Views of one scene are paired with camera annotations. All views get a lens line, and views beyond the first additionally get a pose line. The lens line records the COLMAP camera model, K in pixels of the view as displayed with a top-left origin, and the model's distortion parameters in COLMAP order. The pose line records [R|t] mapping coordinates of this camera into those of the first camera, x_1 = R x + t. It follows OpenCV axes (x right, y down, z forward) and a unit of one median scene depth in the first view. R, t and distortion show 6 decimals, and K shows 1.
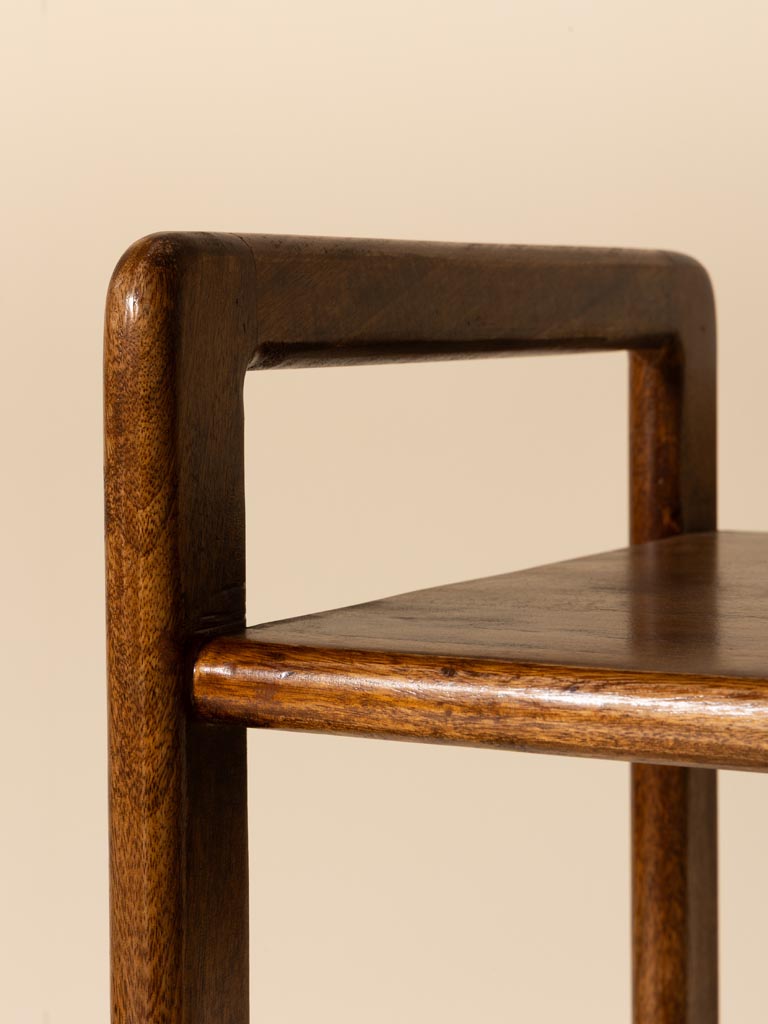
lens RADIAL K [[2324.4, 0, 384.0], [0, 2324.4, 512.0], [0, 0, 1]] dist [0.000879, 0.031318]
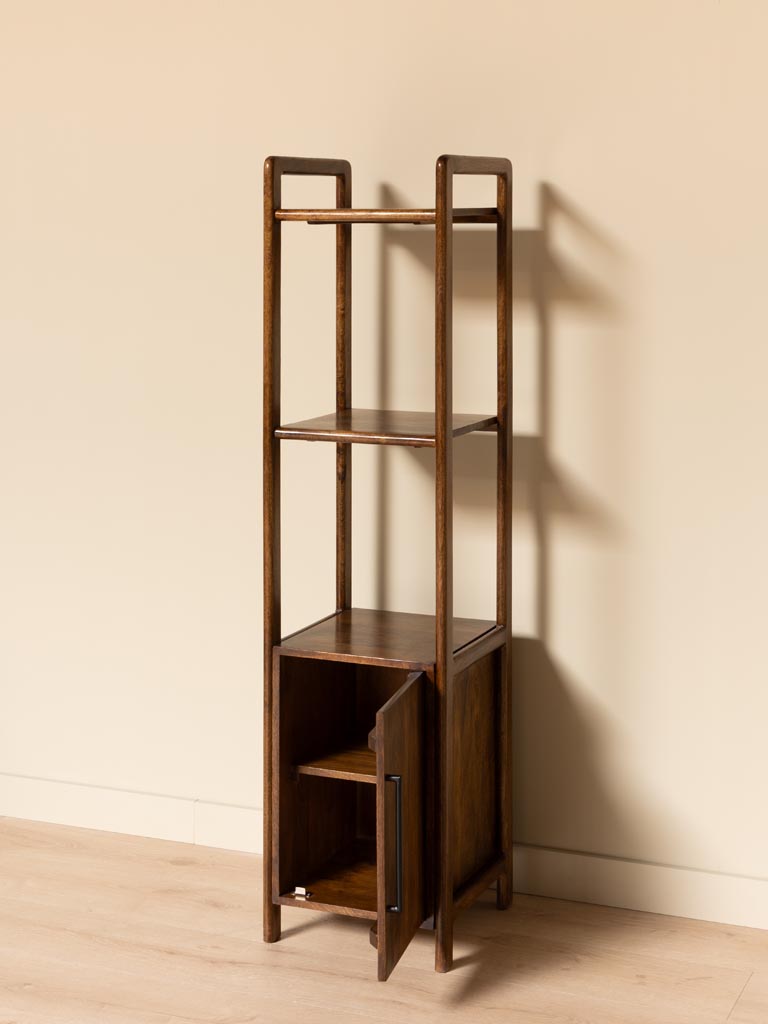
lens RADIAL K [[1882.6, 0, 384.0], [0, 1882.6, 512.0], [0, 0, 1]] dist [-0.005737, -0.034690]
pose [[0.995954, 0.002308, 0.089834, -0.279477], [-0.009034, 0.997177, 0.074541, 0.586358], [-0.089408, -0.075051, 0.993163, -5.301574]]
